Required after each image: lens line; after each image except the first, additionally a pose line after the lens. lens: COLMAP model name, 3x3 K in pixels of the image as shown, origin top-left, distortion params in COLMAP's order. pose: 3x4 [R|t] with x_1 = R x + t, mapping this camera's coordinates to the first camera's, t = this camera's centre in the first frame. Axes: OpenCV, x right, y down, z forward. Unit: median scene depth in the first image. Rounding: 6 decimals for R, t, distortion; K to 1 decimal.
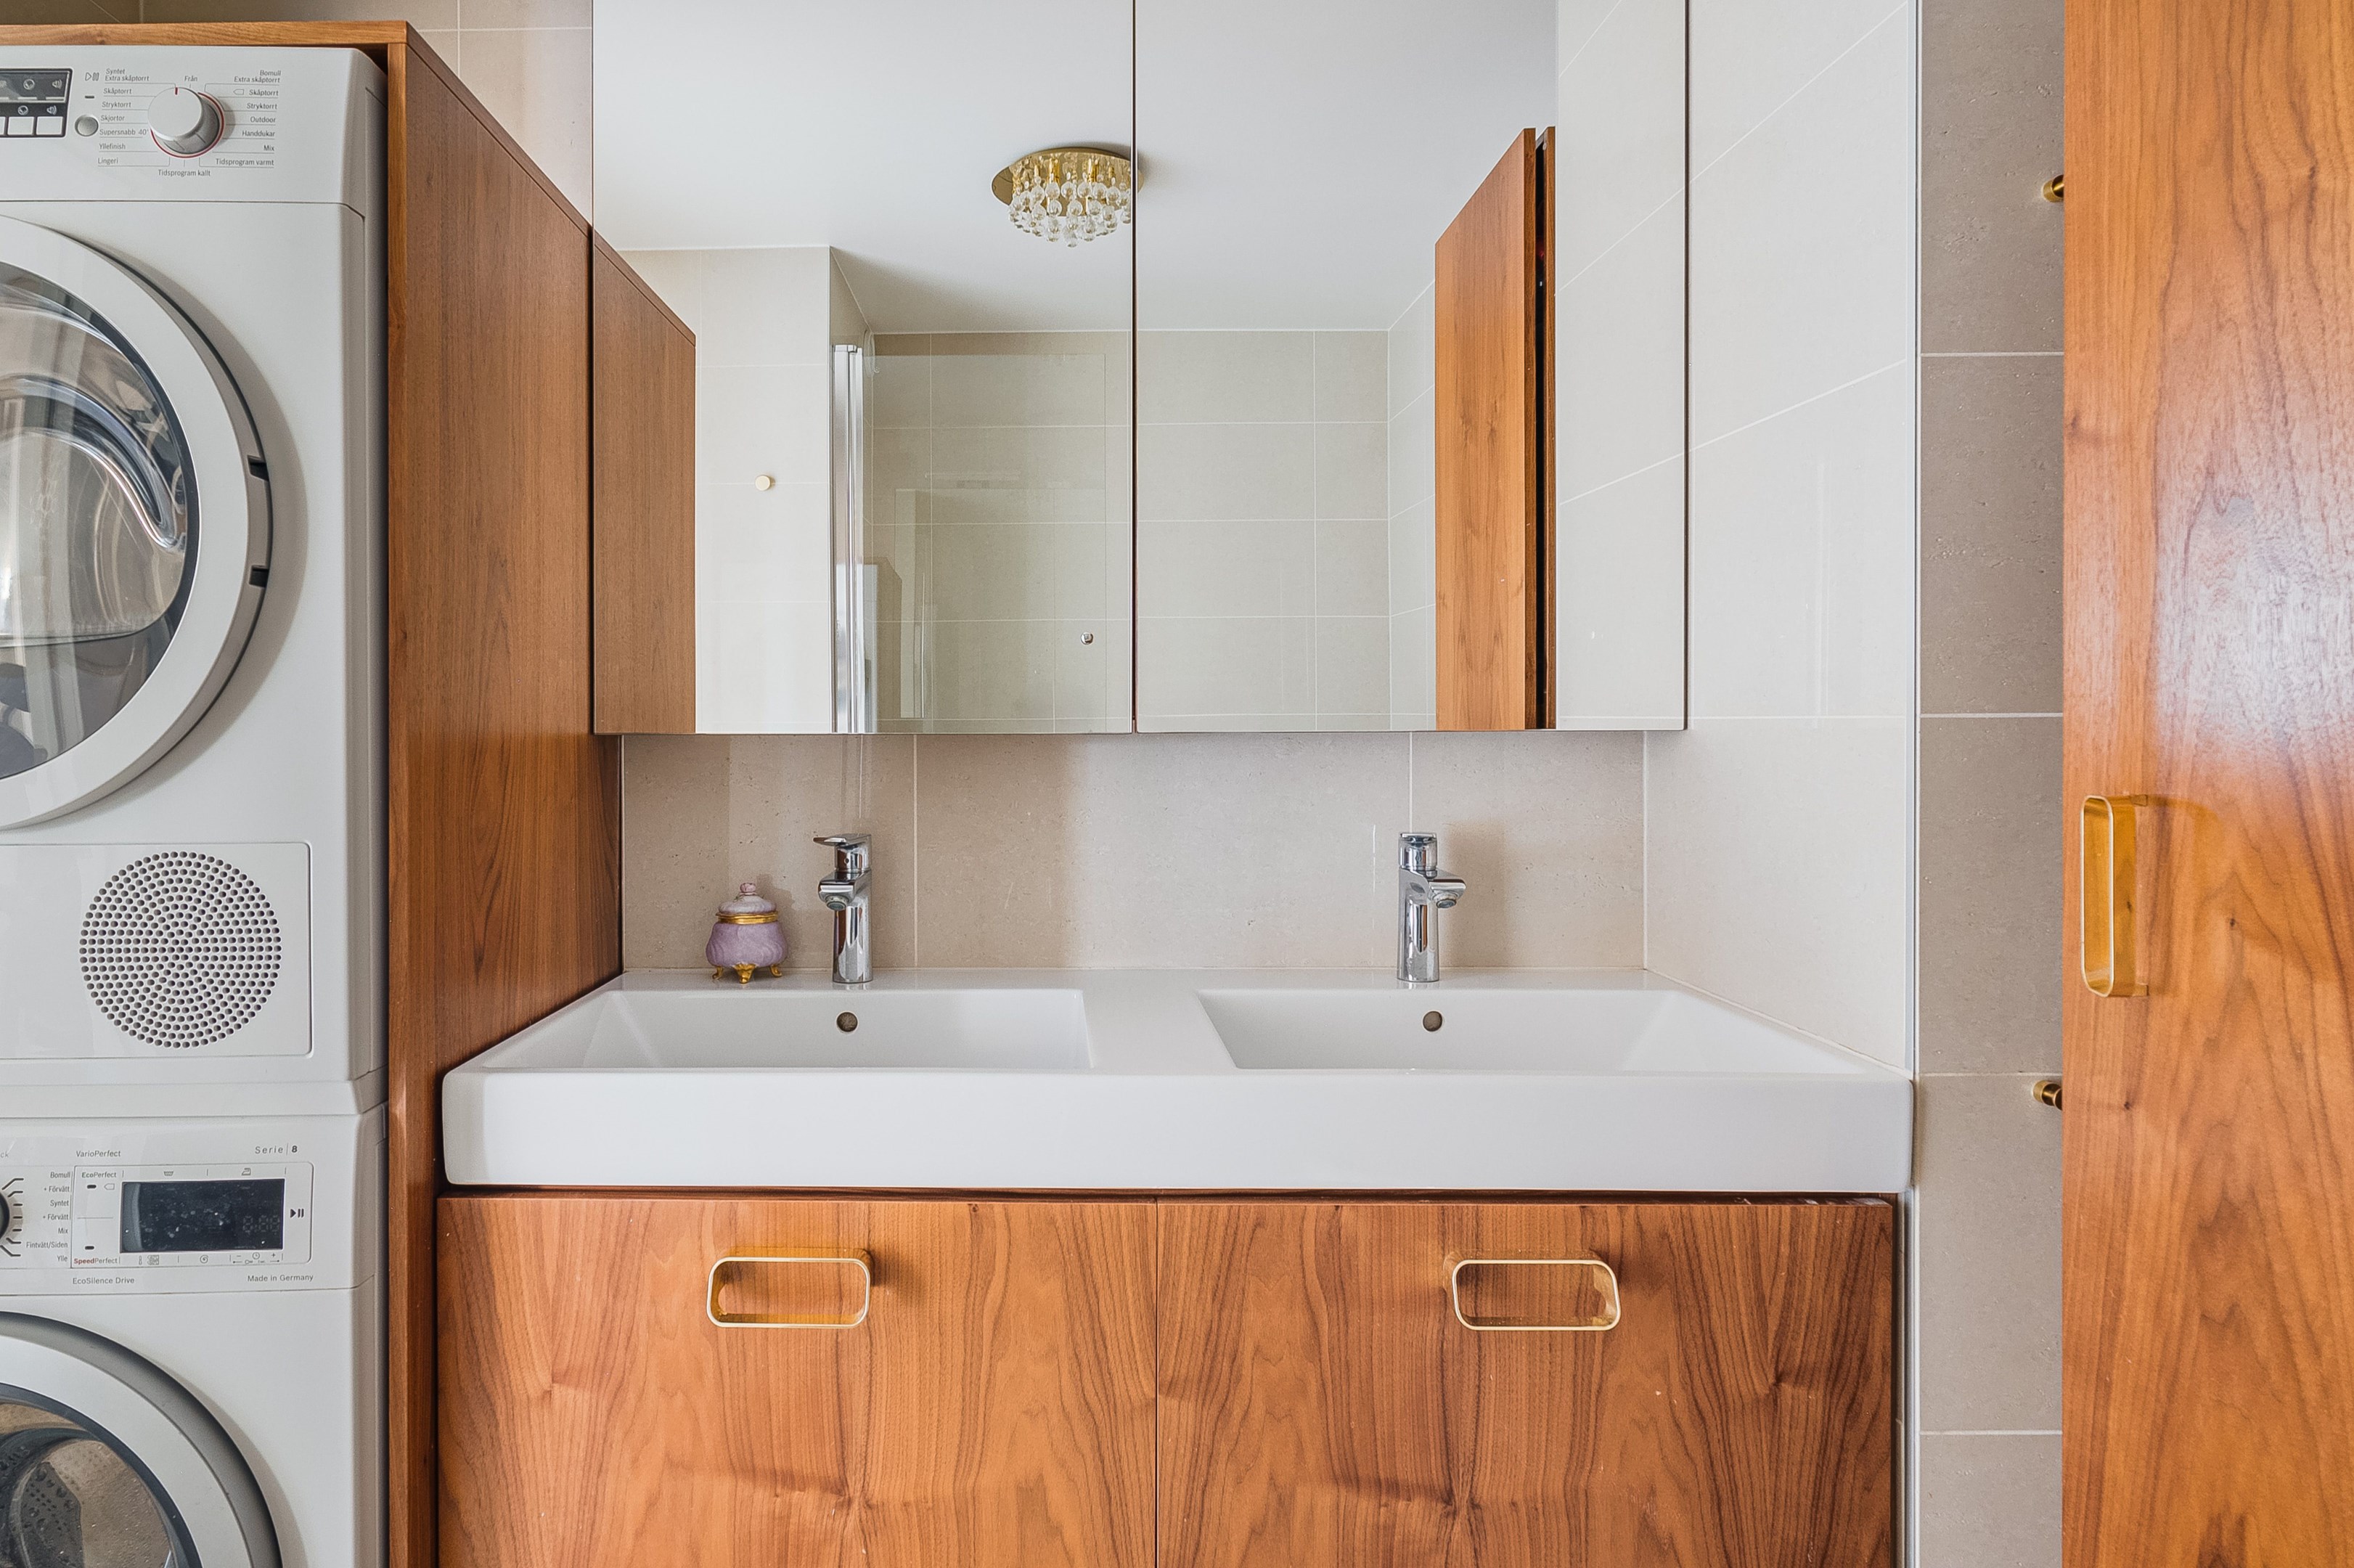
lens RADIAL K [[1344.5, 0, 1163.1], [0, 1344.5, 740.8], [0, 0, 1]] dist [0.001828, 0.000150]
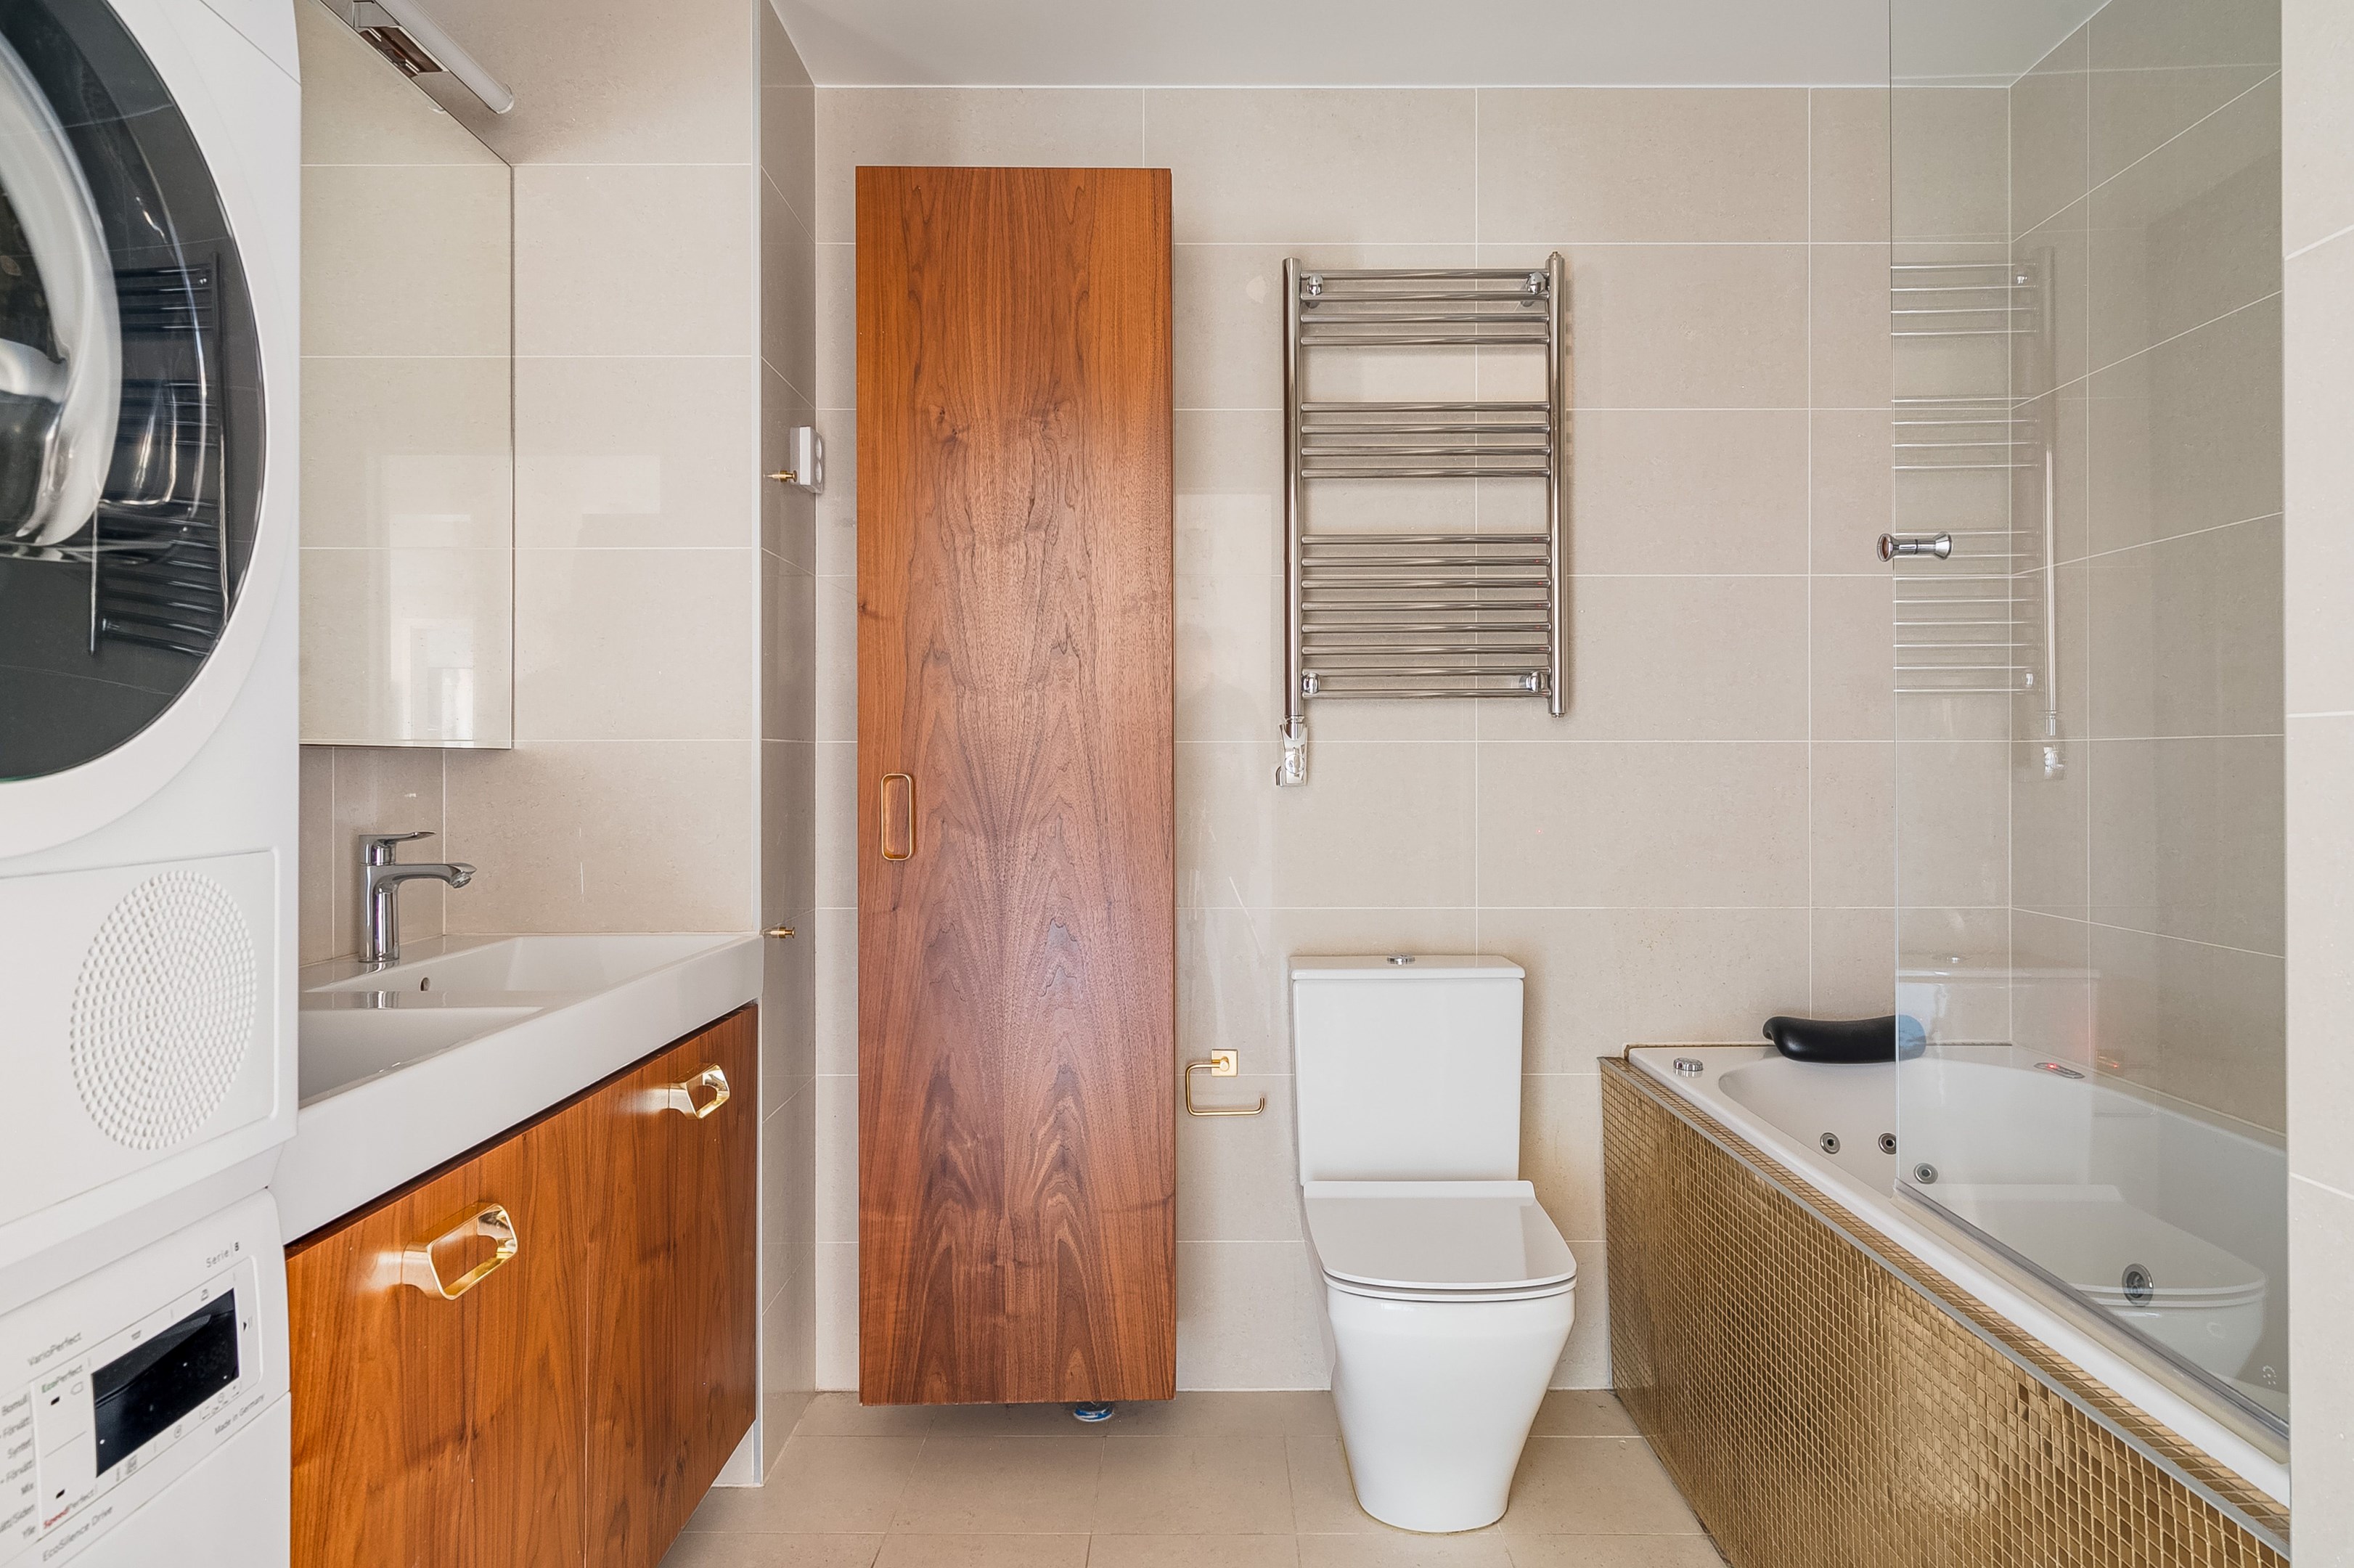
lens RADIAL K [[1417.2, 0, 1175.1], [0, 1417.2, 771.7], [0, 0, 1]] dist [-0.001539, 0.002456]
pose [[-0.005279, -0.001930, 0.999984, -1.485756], [0.016684, 0.999859, 0.002018, 0.034841], [-0.999847, 0.016694, -0.005246, 0.458249]]
